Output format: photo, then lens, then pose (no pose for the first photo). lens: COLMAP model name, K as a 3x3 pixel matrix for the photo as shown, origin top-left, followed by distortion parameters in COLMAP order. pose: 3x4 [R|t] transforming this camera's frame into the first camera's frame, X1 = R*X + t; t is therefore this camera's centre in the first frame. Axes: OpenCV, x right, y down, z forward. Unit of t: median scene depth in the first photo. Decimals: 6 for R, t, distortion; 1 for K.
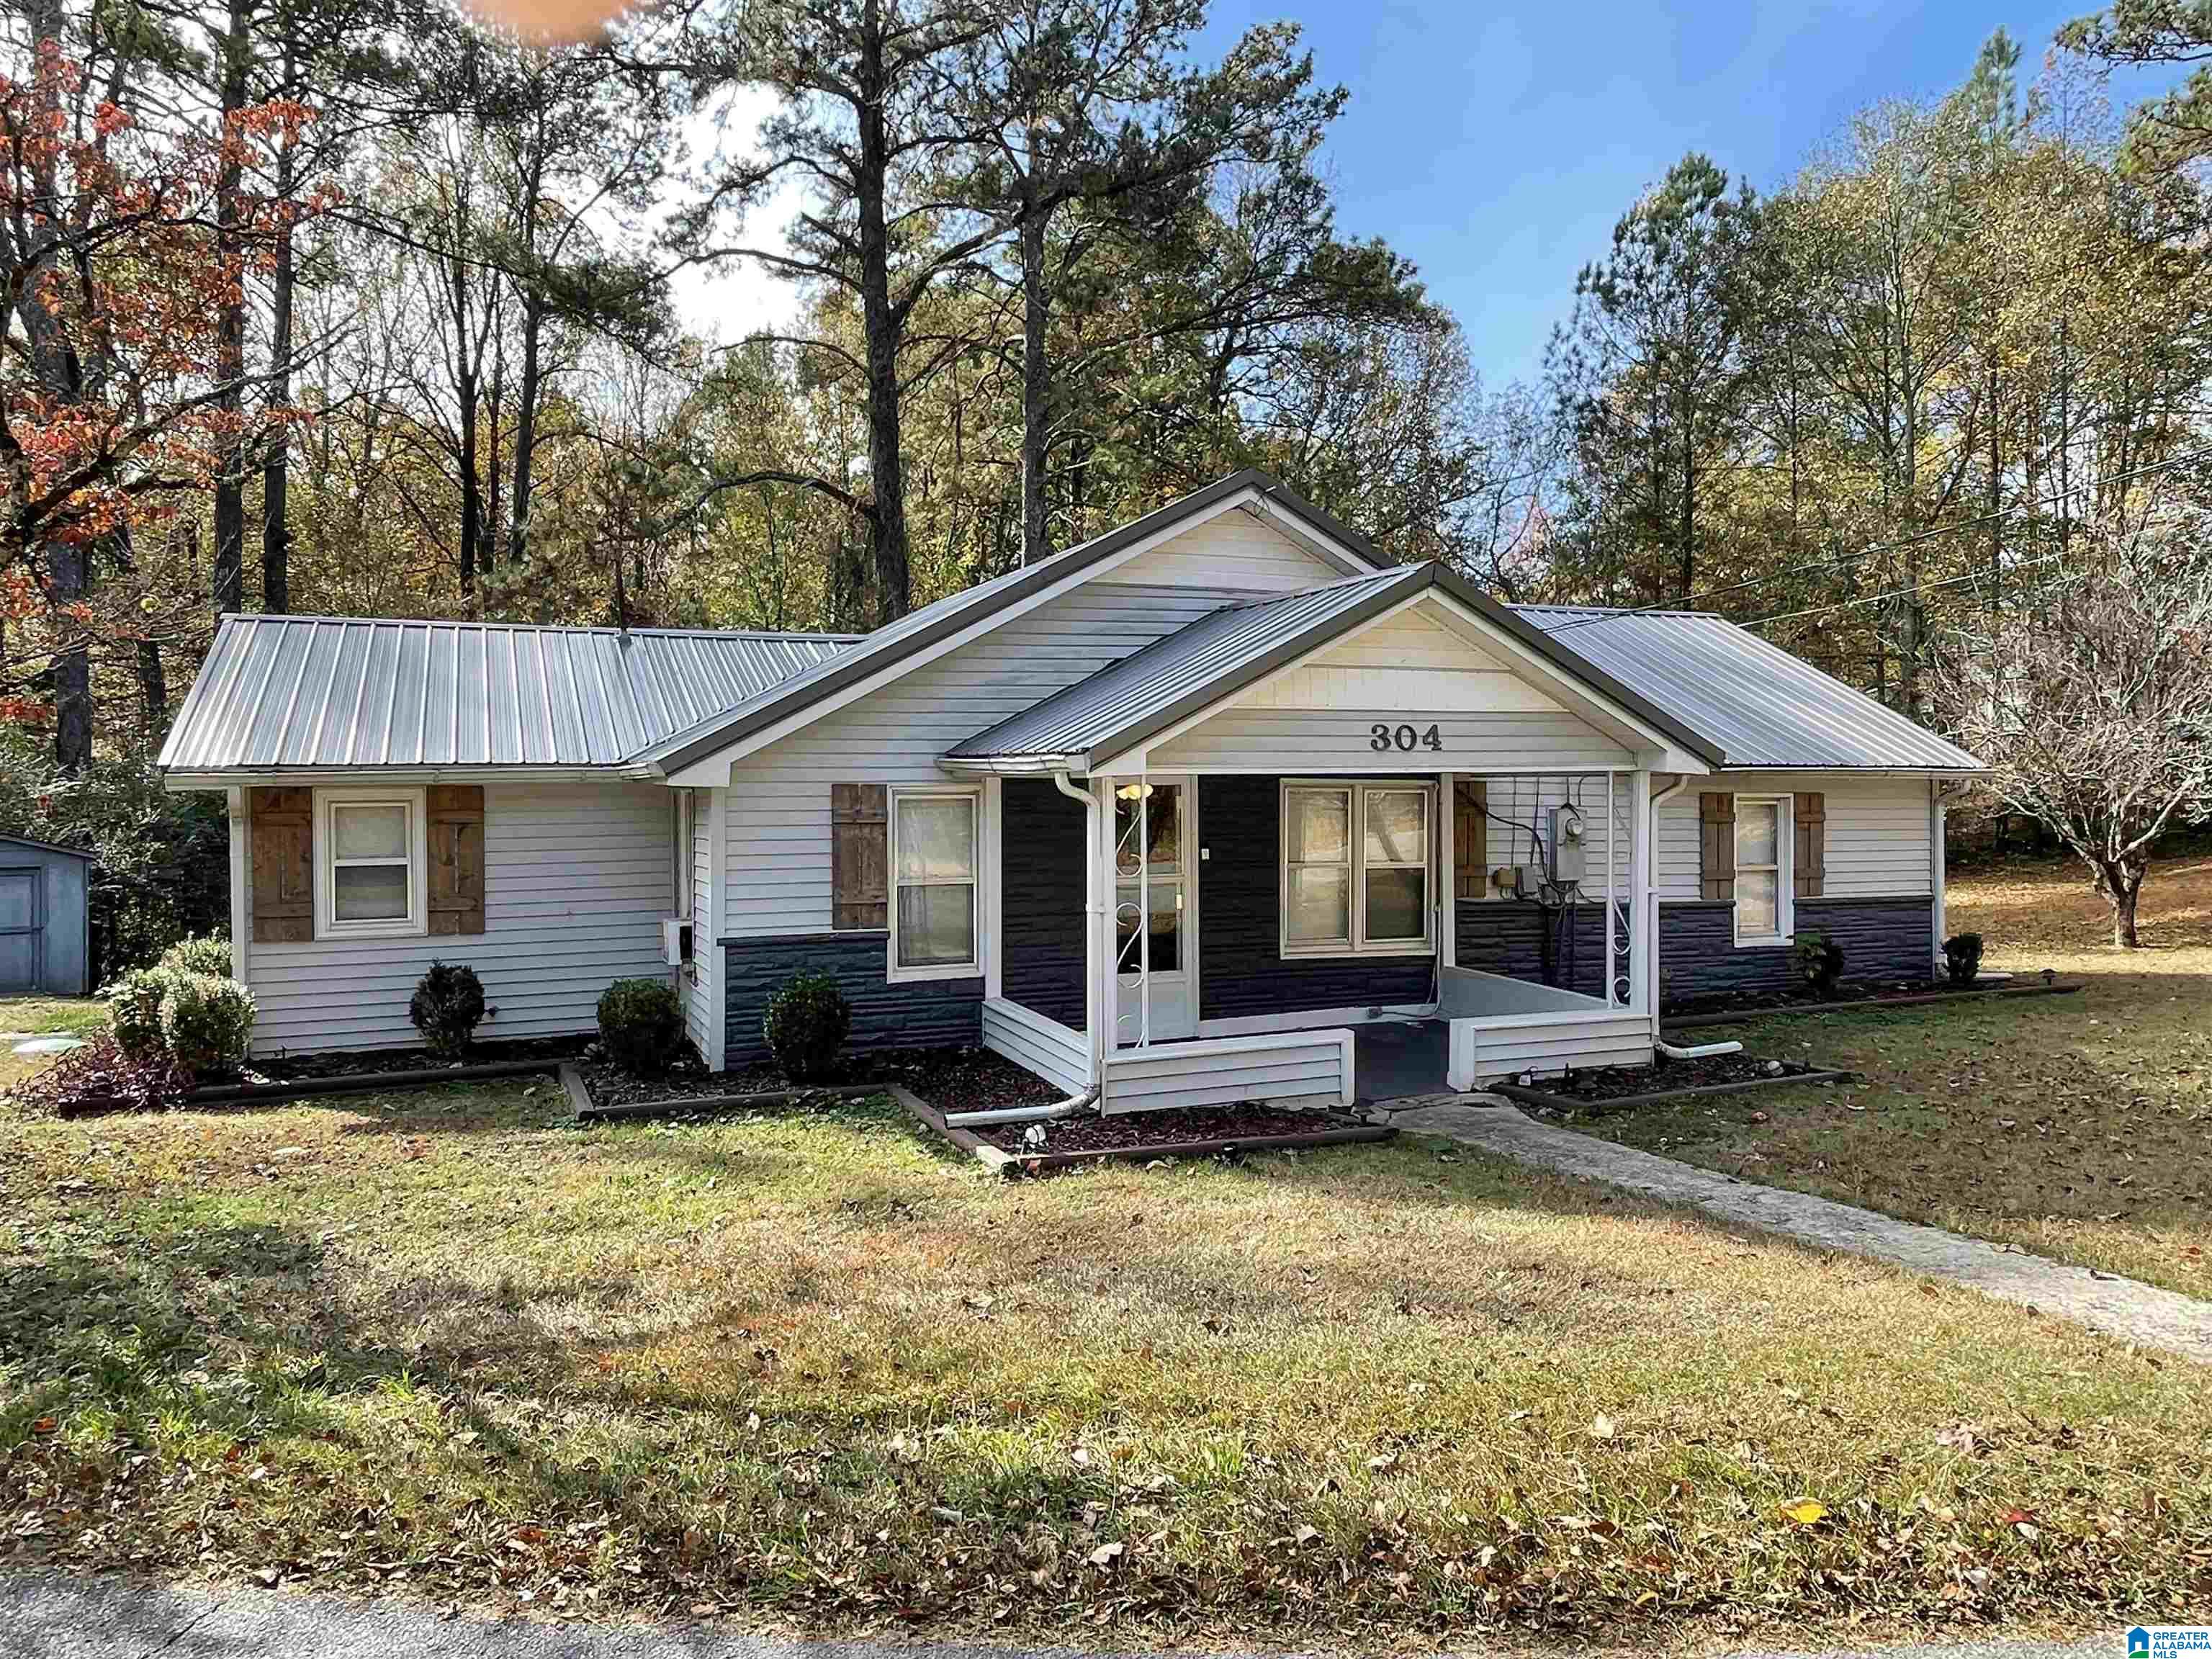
lens RADIAL K [[1433.6, 0, 1094.0], [0, 1433.6, 831.4], [0, 0, 1]] dist [0.013732, -0.011839]
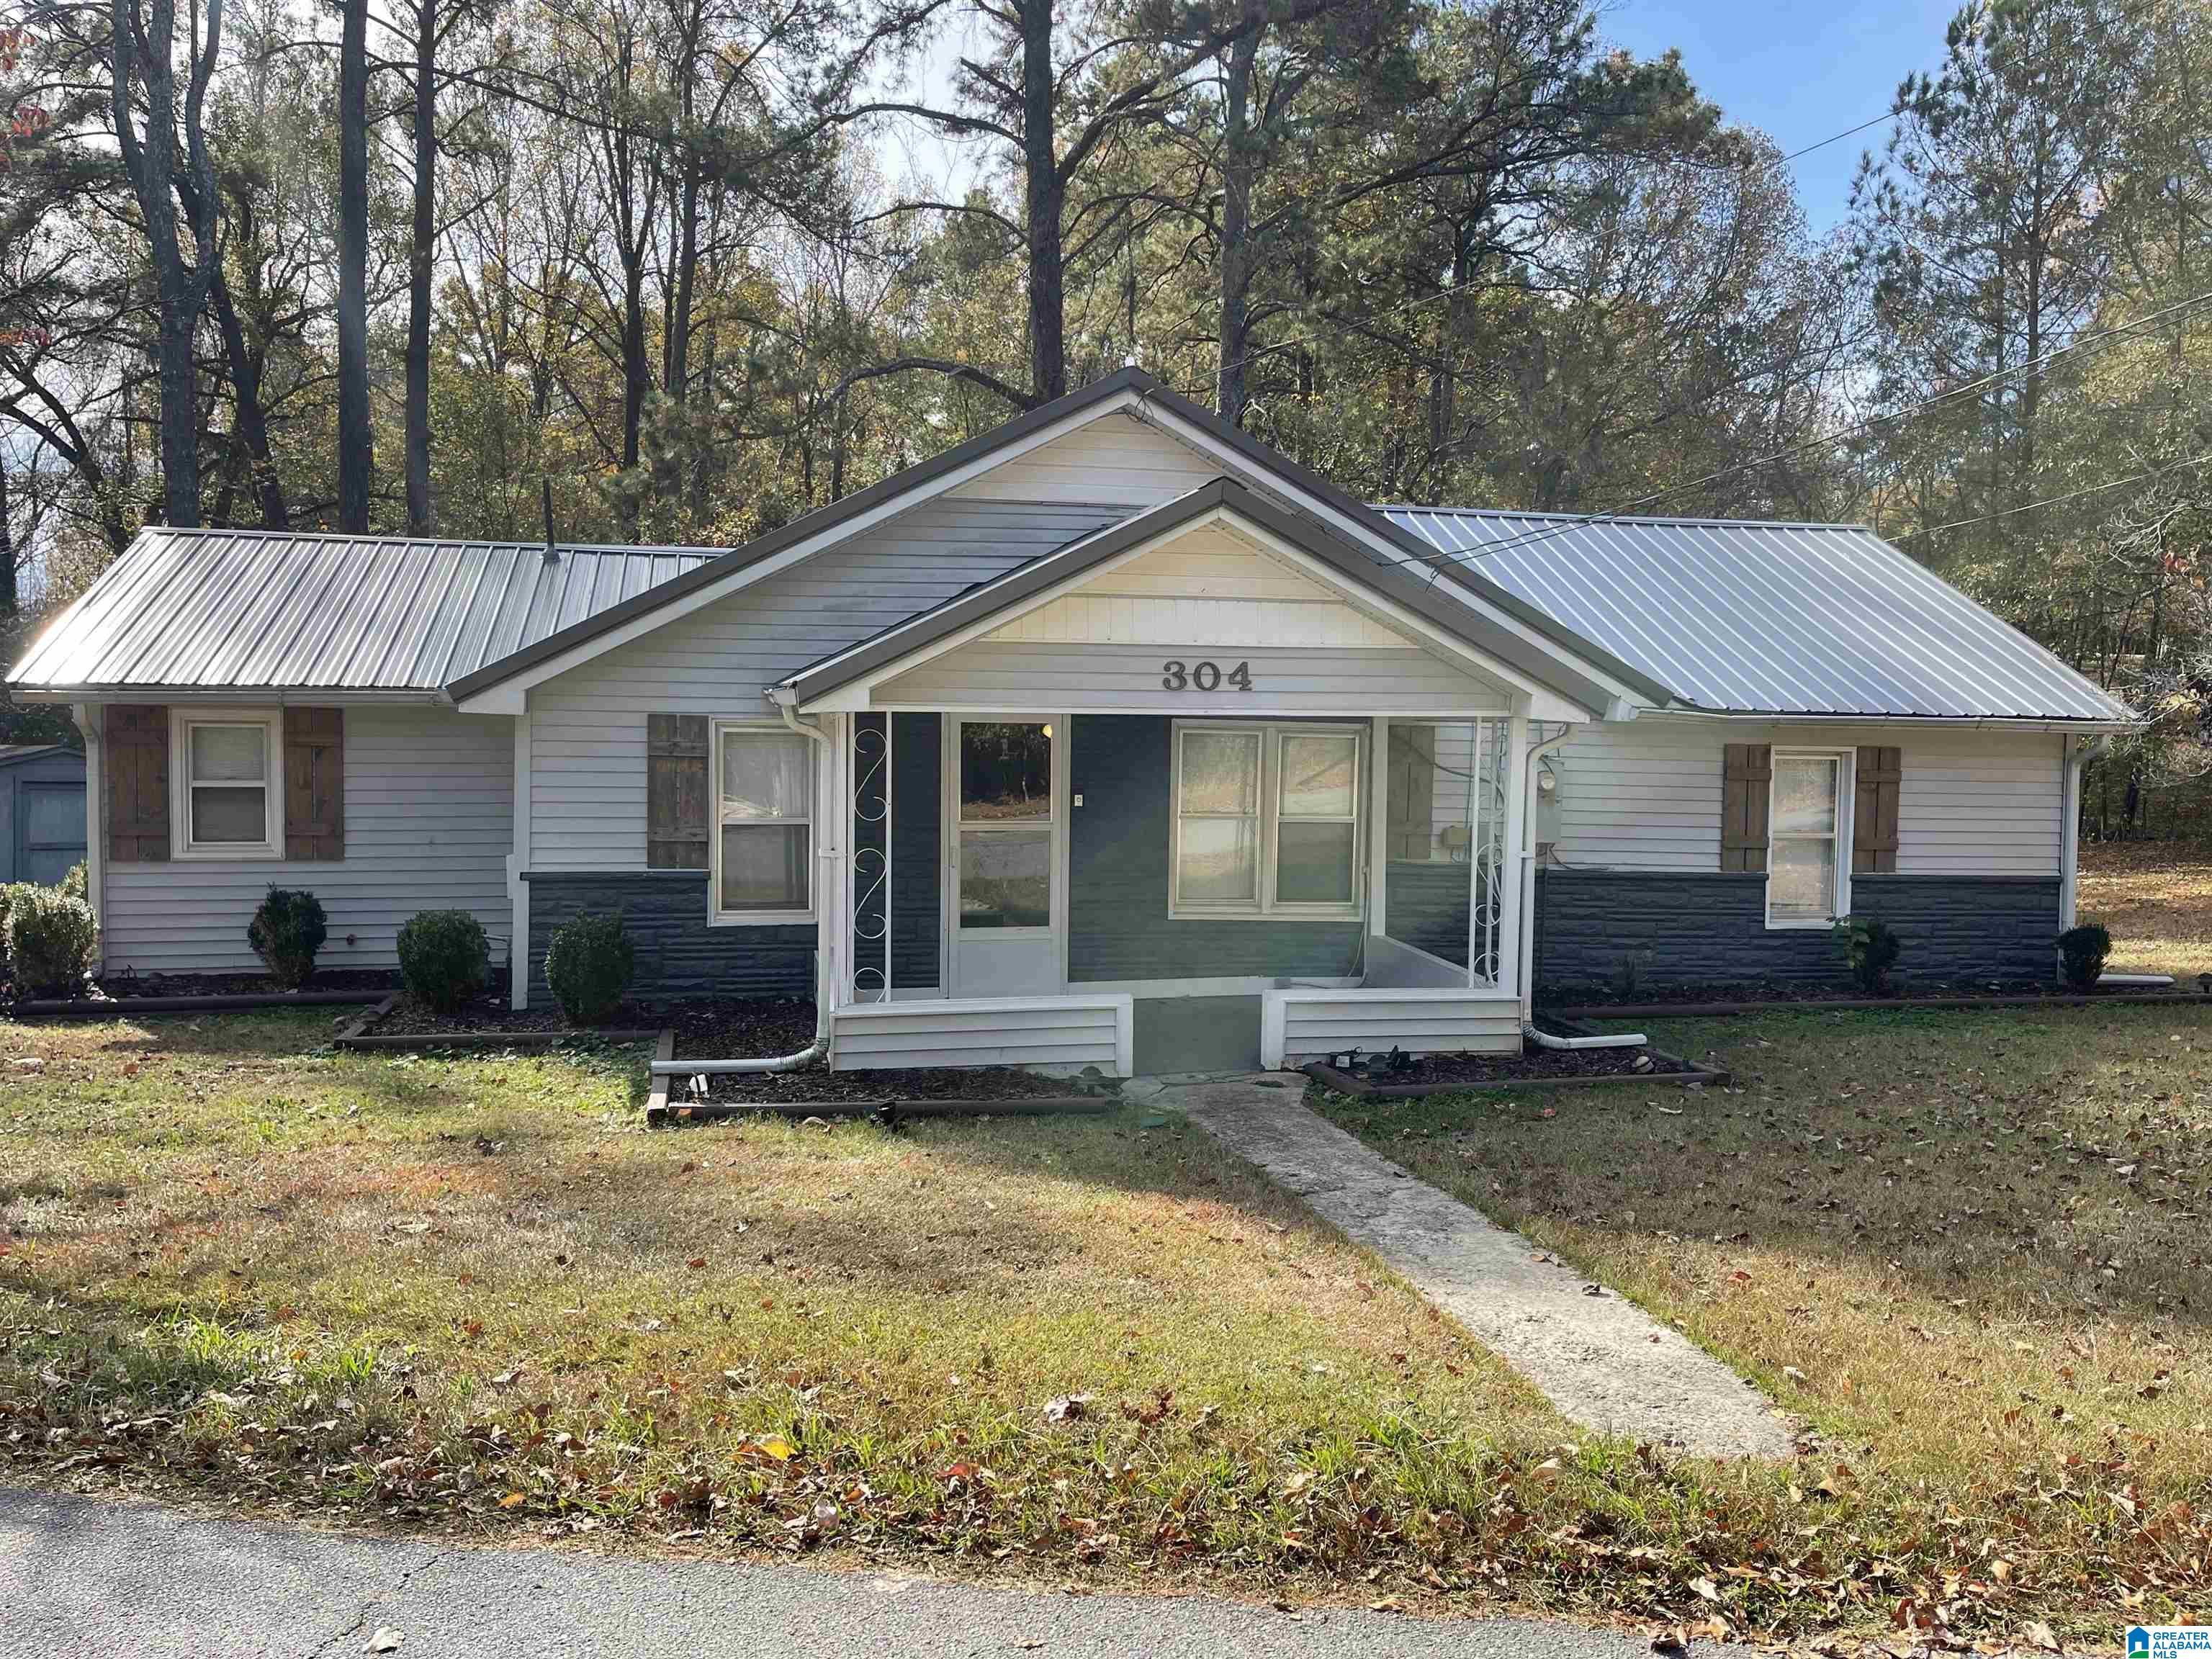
lens RADIAL K [[1667.1, 0, 1121.4], [0, 1667.1, 838.7], [0, 0, 1]] dist [0.060259, -0.064232]
pose [[0.984988, 0.031640, -0.169701, 0.286316], [-0.024753, 0.998788, 0.042550, -0.005469], [0.170841, -0.037711, 0.984577, -0.036648]]
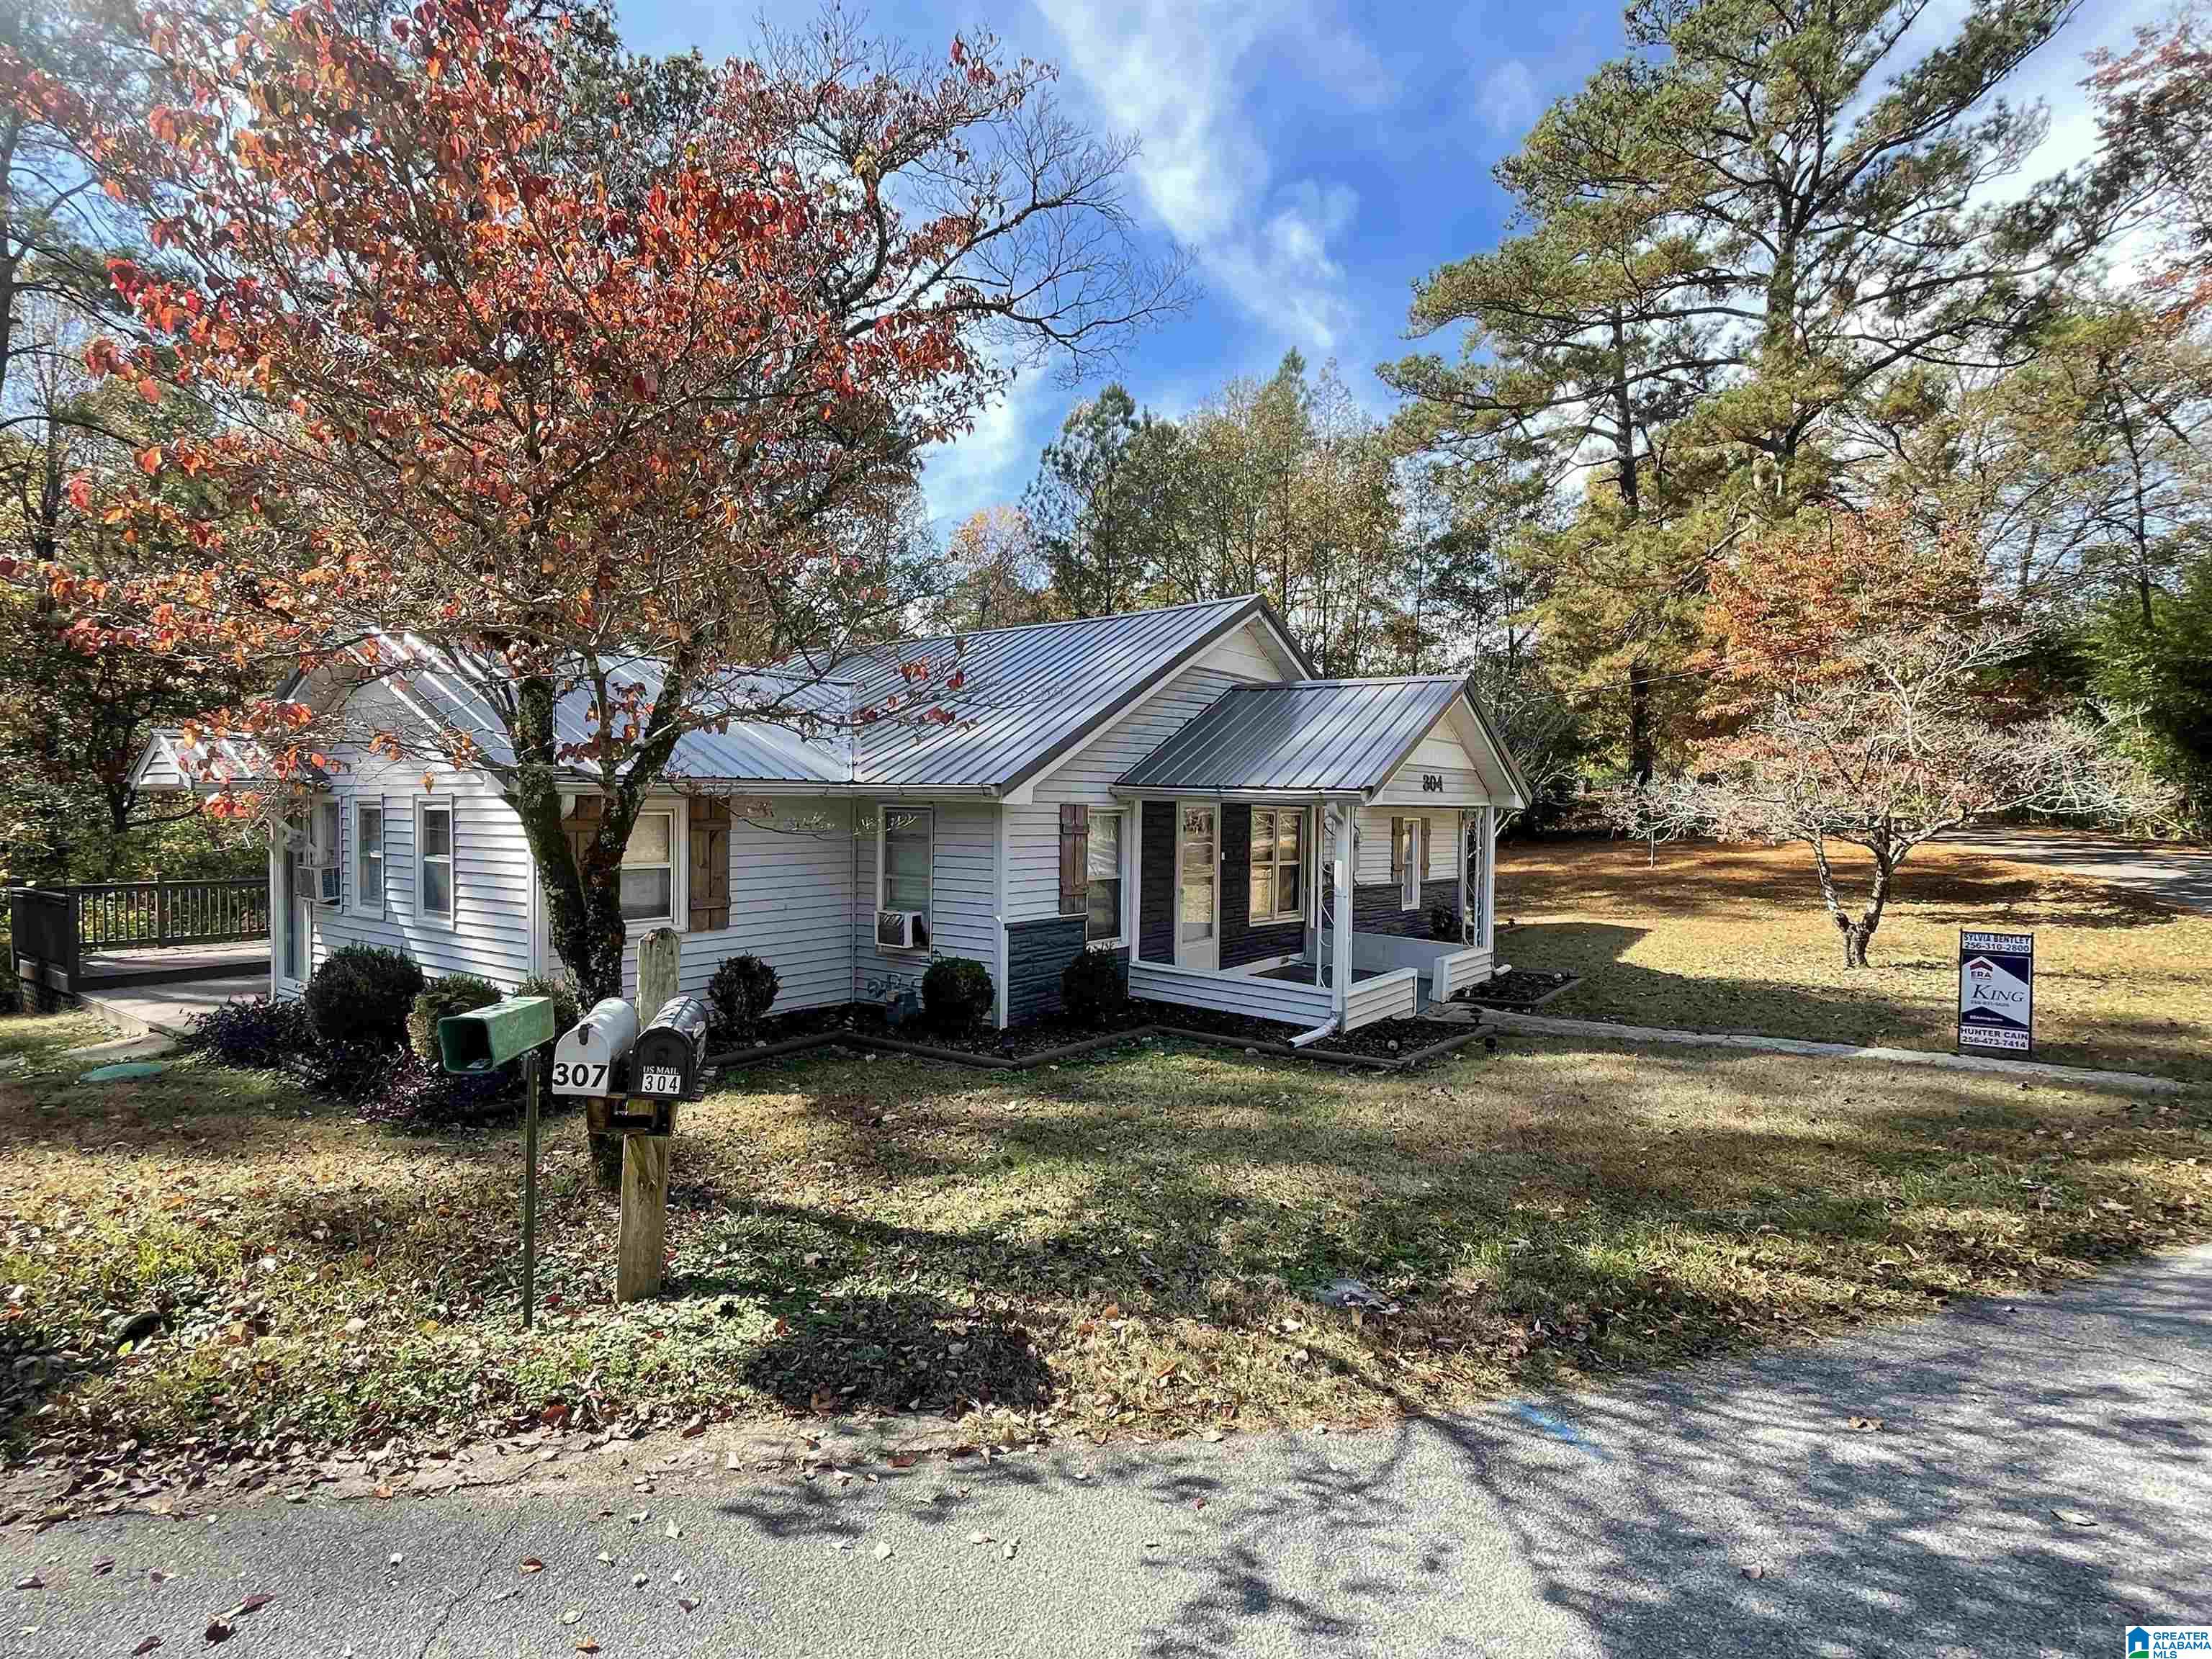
lens RADIAL K [[1103.8, 0, 1055.8], [0, 1103.8, 831.6], [0, 0, 1]] dist [-0.003229, 0.000635]
pose [[0.875134, 0.006853, 0.483831, -0.605869], [-0.003317, 0.999961, -0.008164, 0.001752], [-0.483868, 0.005540, 0.875123, 0.116581]]
